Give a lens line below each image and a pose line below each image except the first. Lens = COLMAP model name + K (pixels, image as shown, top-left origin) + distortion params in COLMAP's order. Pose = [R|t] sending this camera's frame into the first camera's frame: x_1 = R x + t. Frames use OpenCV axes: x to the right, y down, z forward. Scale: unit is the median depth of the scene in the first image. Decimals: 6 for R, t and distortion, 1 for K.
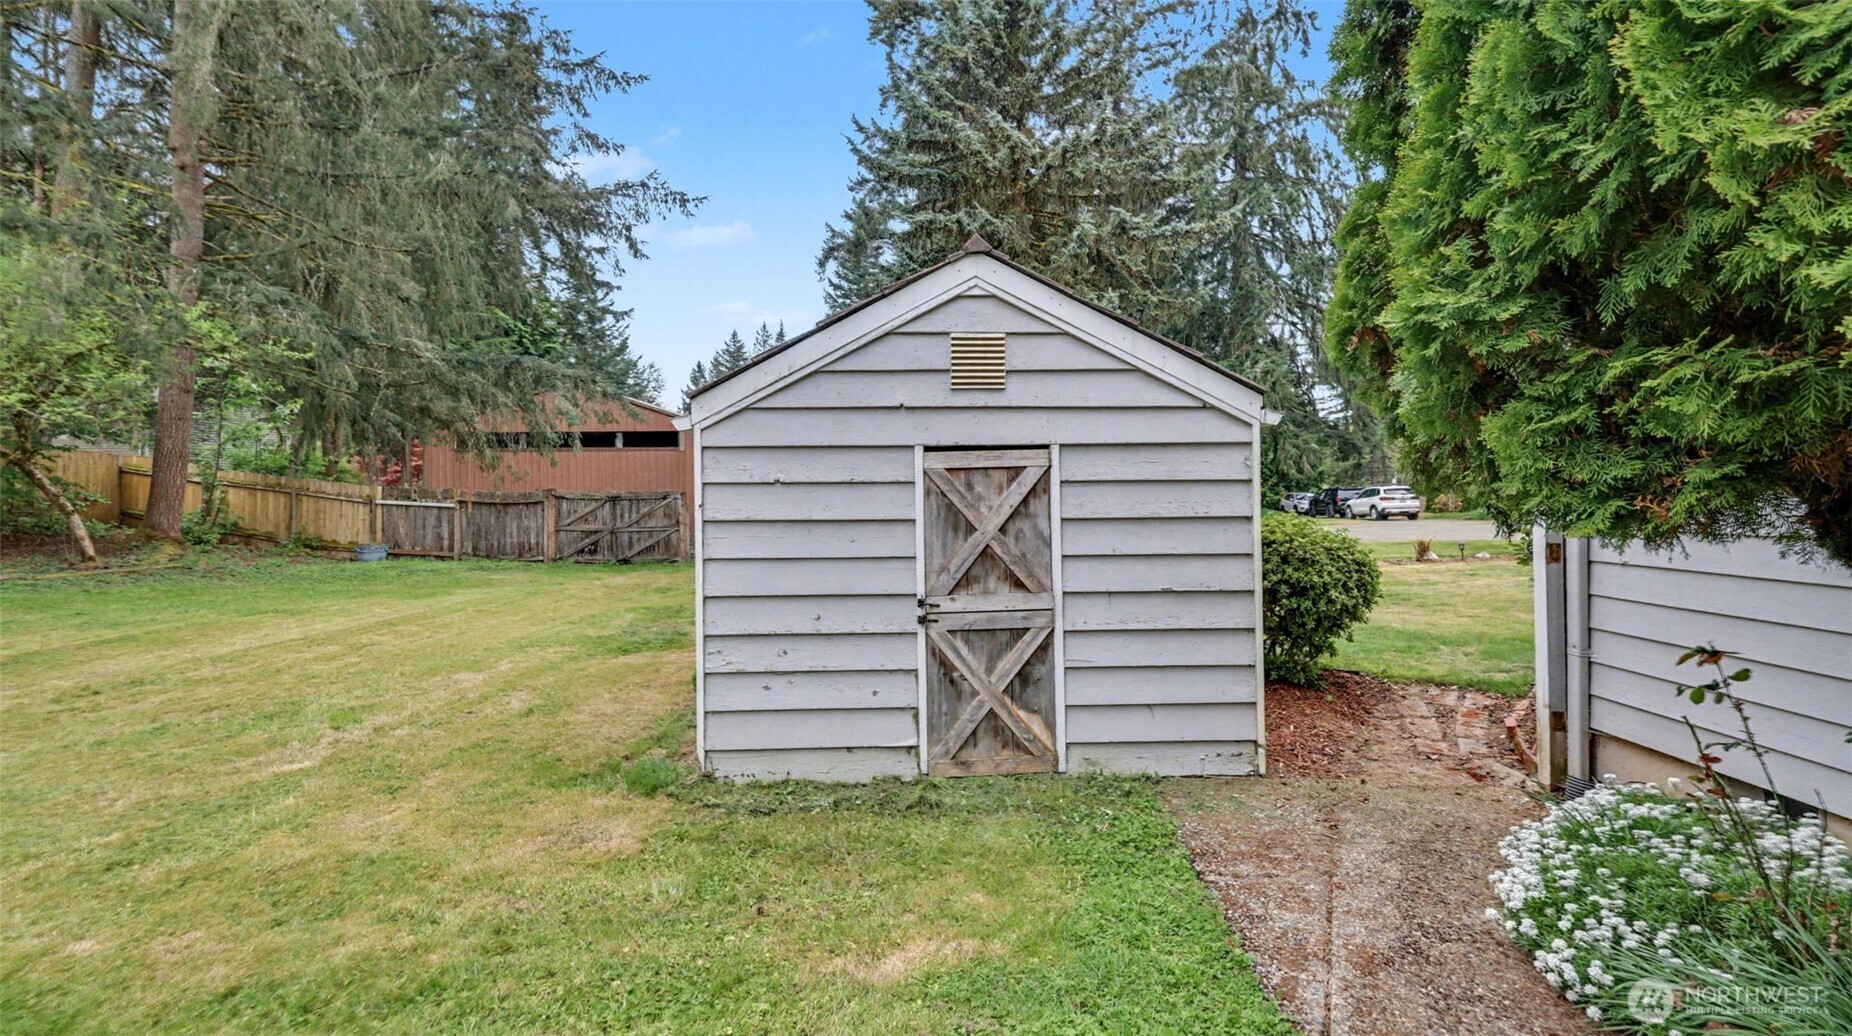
lens RADIAL K [[817.2, 0, 917.6], [0, 817.2, 499.0], [0, 0, 1]] dist [-0.007247, -0.000164]
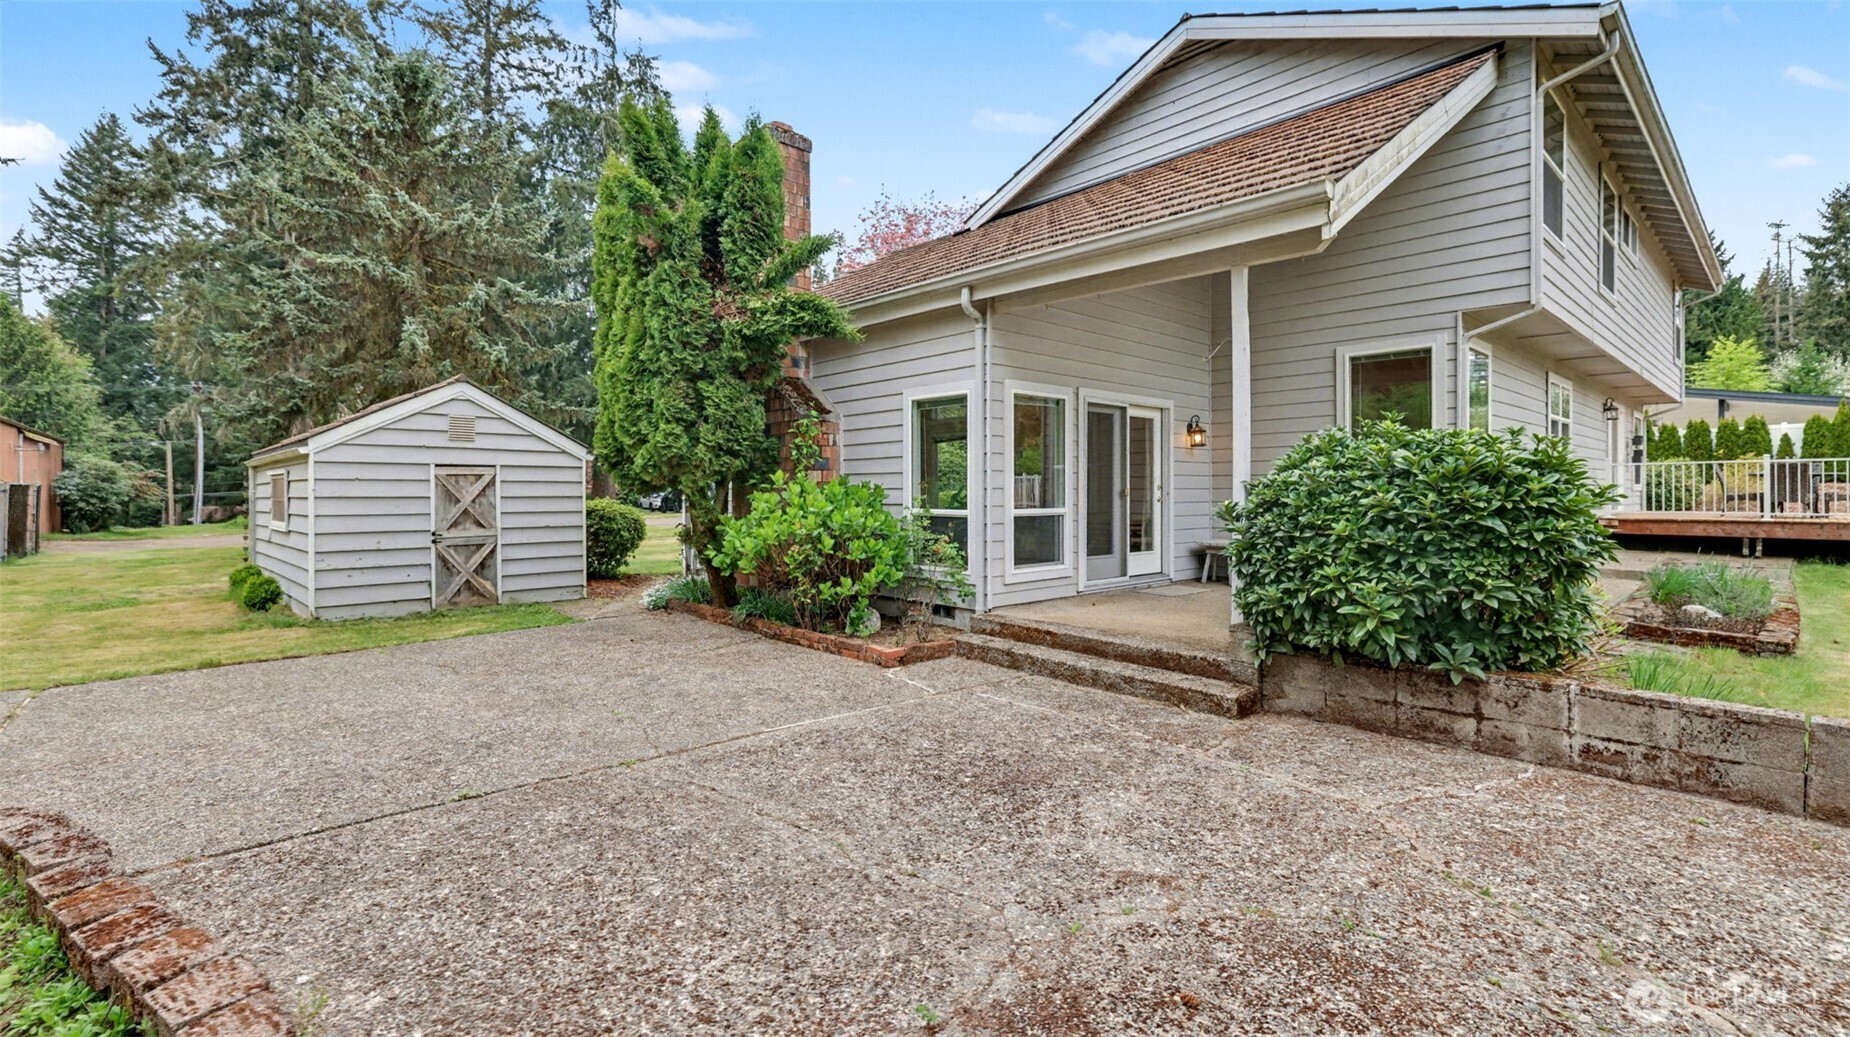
lens RADIAL K [[816.3, 0, 912.3], [0, 816.3, 498.2], [0, 0, 1]] dist [-0.007247, -0.000164]
pose [[0.744546, 0.005385, 0.667550, -0.383206], [-0.004096, 0.999985, -0.003498, 0.023287], [-0.667559, -0.000130, 0.744557, -1.164969]]
